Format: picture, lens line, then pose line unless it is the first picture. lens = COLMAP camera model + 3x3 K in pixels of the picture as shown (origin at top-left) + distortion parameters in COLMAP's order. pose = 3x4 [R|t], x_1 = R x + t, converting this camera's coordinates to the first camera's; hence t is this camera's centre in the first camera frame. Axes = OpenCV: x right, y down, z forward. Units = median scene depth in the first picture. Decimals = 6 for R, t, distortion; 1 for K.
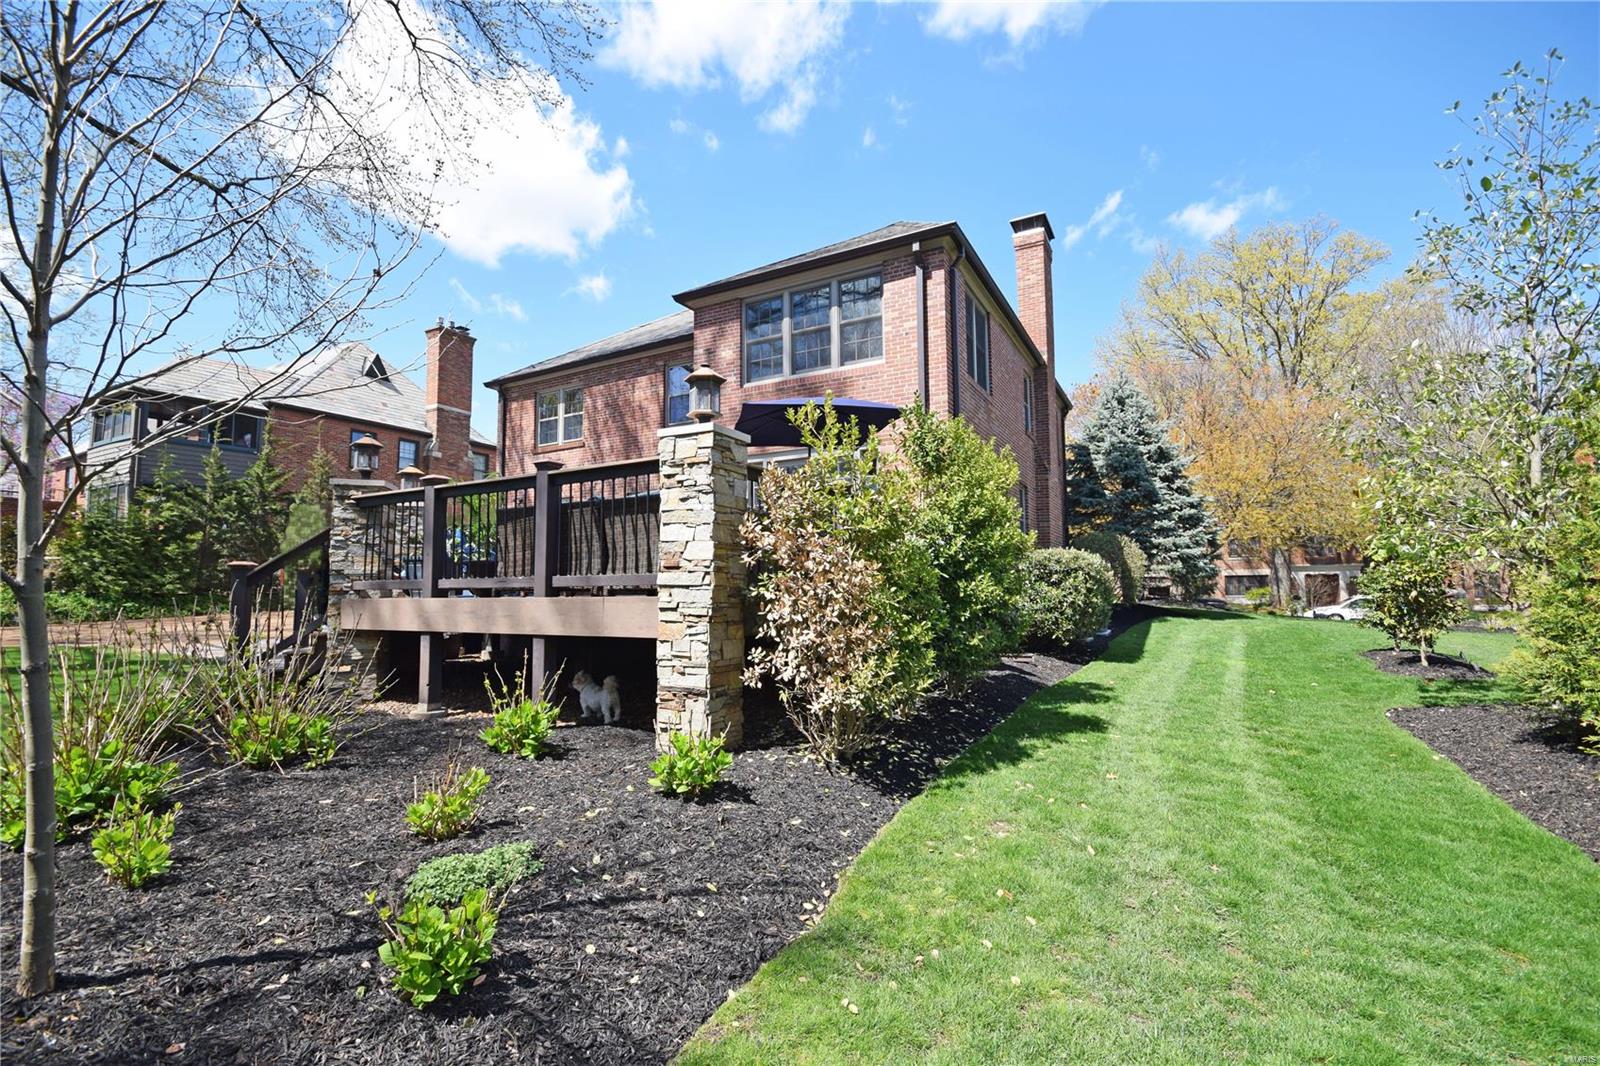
lens RADIAL K [[701.1, 0, 800.0], [0, 701.1, 533.0], [0, 0, 1]] dist [0.001411, -0.011535]
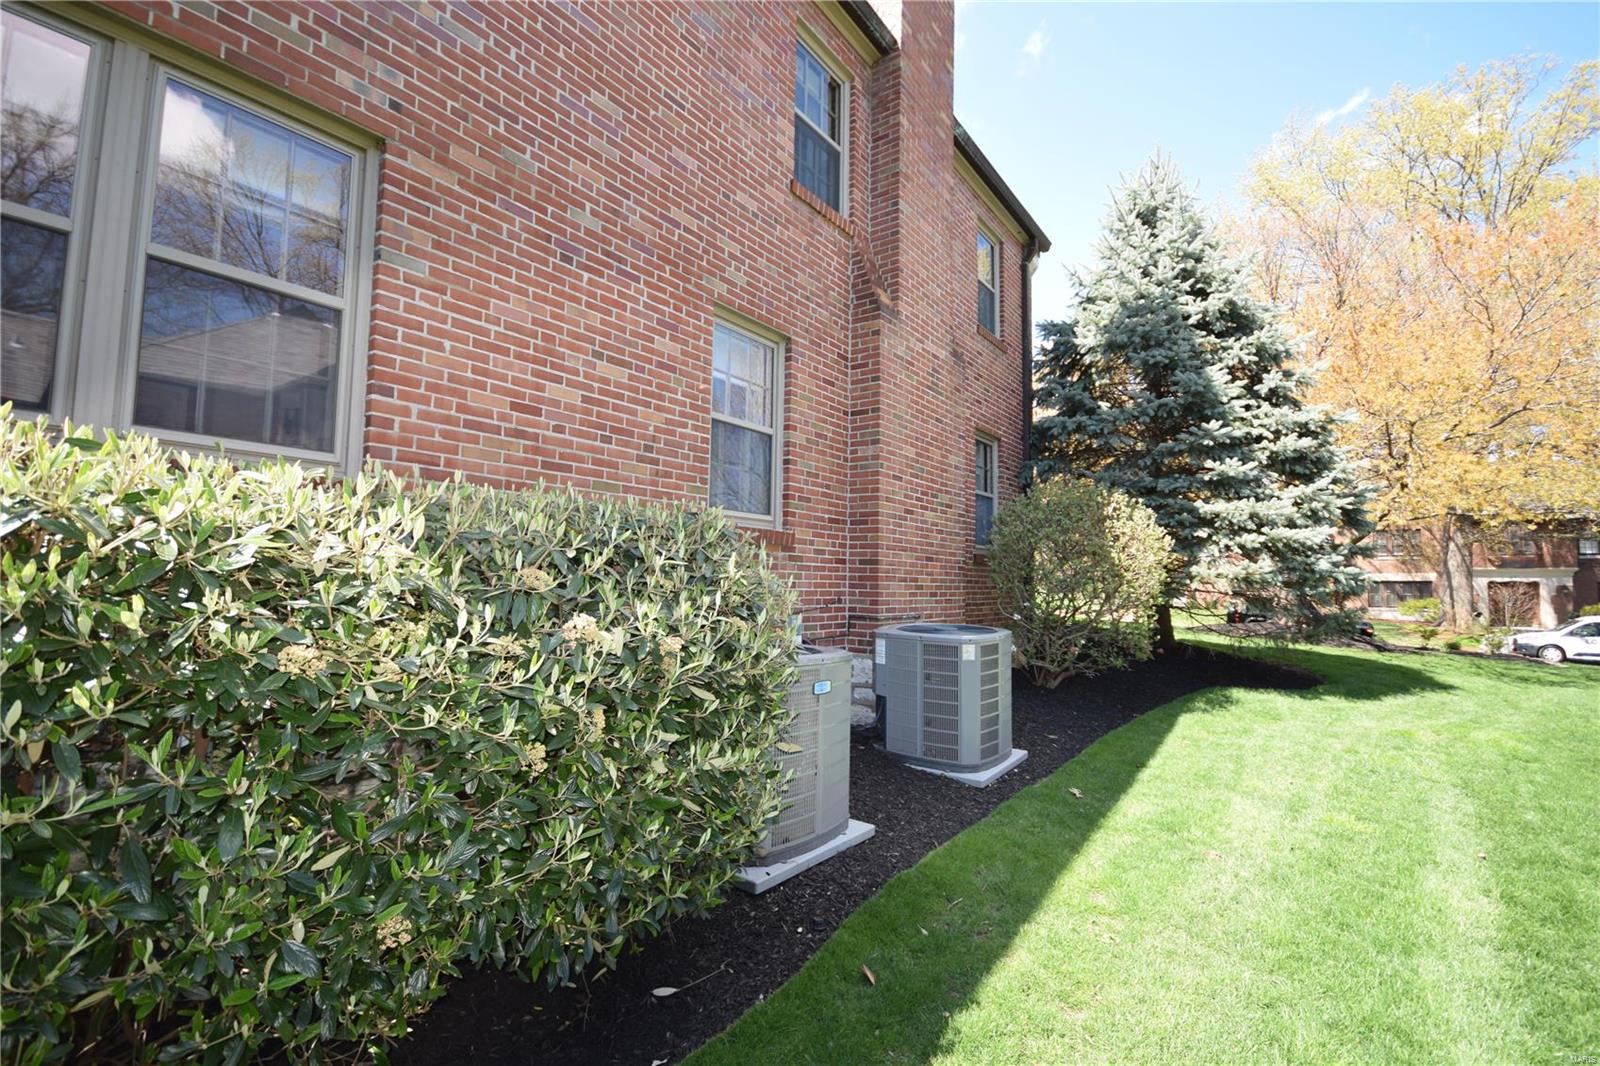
lens RADIAL K [[701.1, 0, 800.0], [0, 701.1, 533.0], [0, 0, 1]] dist [0.001411, -0.011535]
pose [[0.990563, 0.014667, -0.136270, 0.305678], [-0.012956, 0.999826, 0.013434, 0.022428], [0.136444, -0.011542, 0.990581, 0.519768]]
